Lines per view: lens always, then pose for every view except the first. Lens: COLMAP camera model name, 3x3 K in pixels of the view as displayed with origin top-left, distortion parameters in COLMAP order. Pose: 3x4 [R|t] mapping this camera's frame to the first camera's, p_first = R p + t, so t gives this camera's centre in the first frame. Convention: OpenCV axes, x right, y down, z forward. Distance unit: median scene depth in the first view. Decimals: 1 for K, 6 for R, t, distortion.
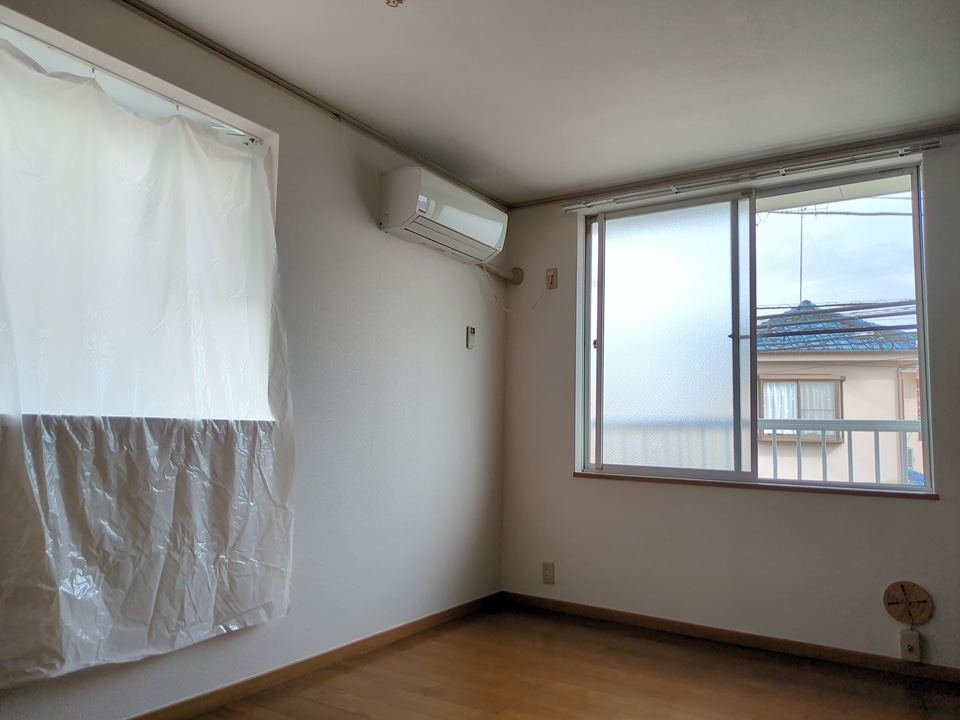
lens RADIAL K [[711.3, 0, 482.9], [0, 711.3, 329.0], [0, 0, 1]] dist [0.024355, -0.049300]
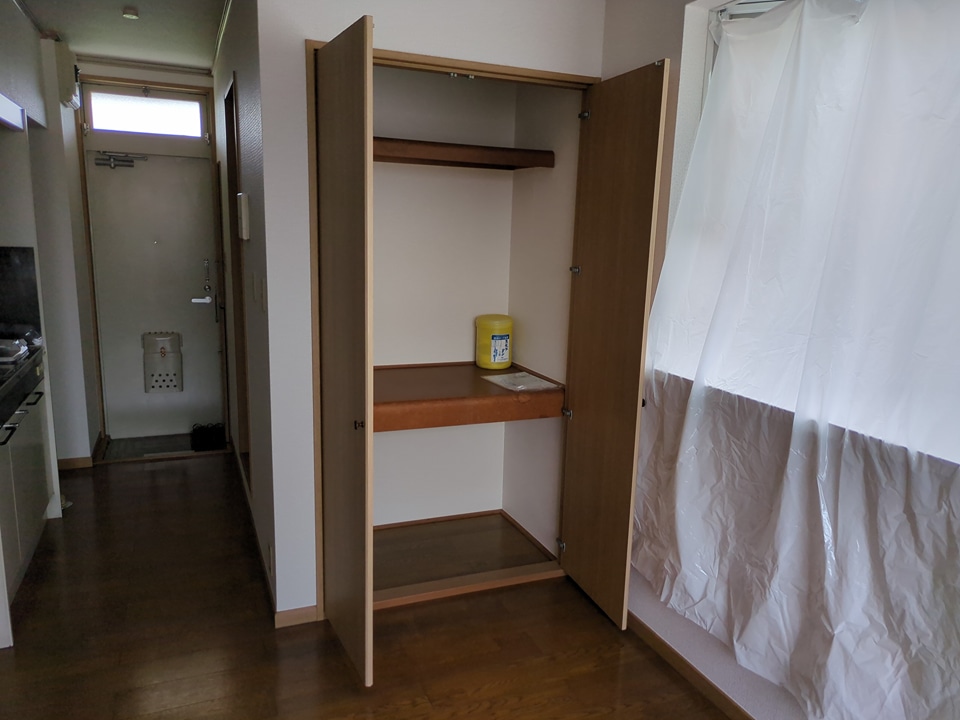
lens RADIAL K [[711.3, 0, 481.8], [0, 711.3, 382.5], [0, 0, 1]] dist [0.024355, -0.049300]
pose [[-0.586304, 0.117396, -0.801540, 0.227859], [0.054175, 0.992911, 0.105797, -0.035655], [0.808278, 0.018606, -0.588507, 0.889917]]
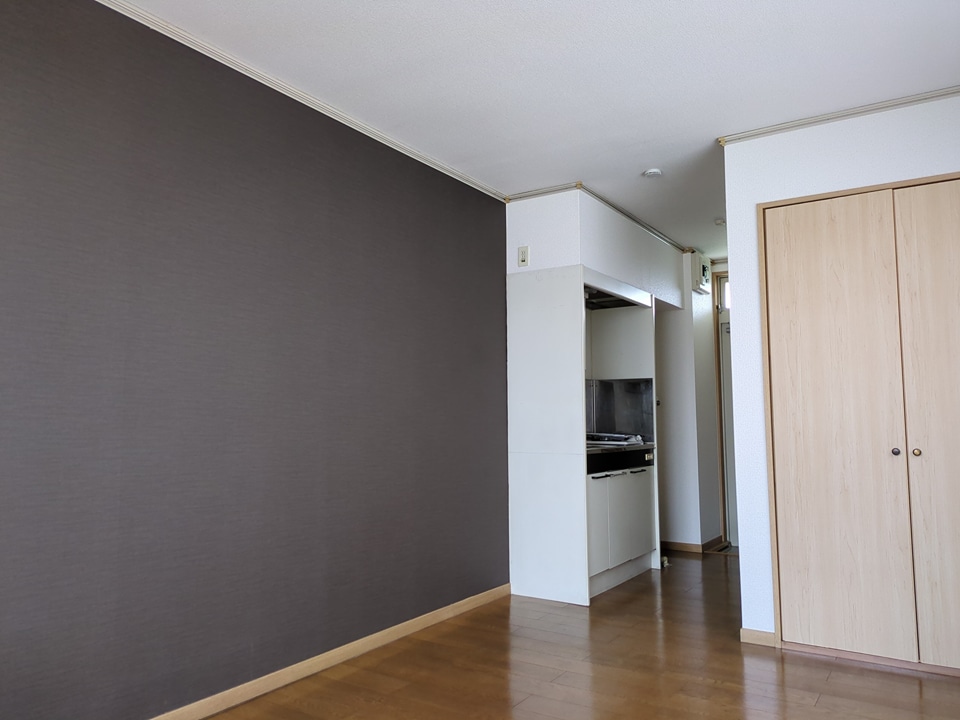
lens RADIAL K [[711.3, 0, 476.5], [0, 711.3, 363.9], [0, 0, 1]] dist [0.024355, -0.049300]
pose [[-0.998352, -0.031586, 0.047913, 0.055872], [-0.041227, 0.975537, -0.215935, 0.208171], [-0.039920, -0.217554, -0.975232, 1.409644]]
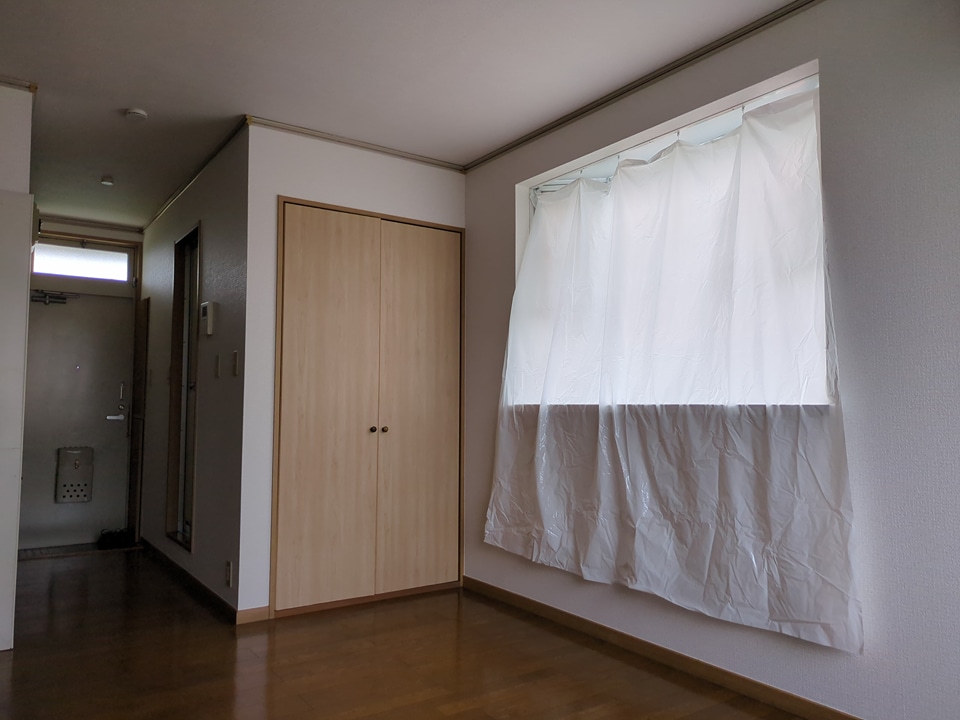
lens RADIAL K [[711.3, 0, 483.6], [0, 711.3, 356.8], [0, 0, 1]] dist [0.024355, -0.049300]
pose [[-0.400413, -0.099678, -0.910897, 0.644270], [0.101870, 0.983062, -0.152355, 0.168041], [0.910655, -0.153798, -0.383476, 1.015659]]
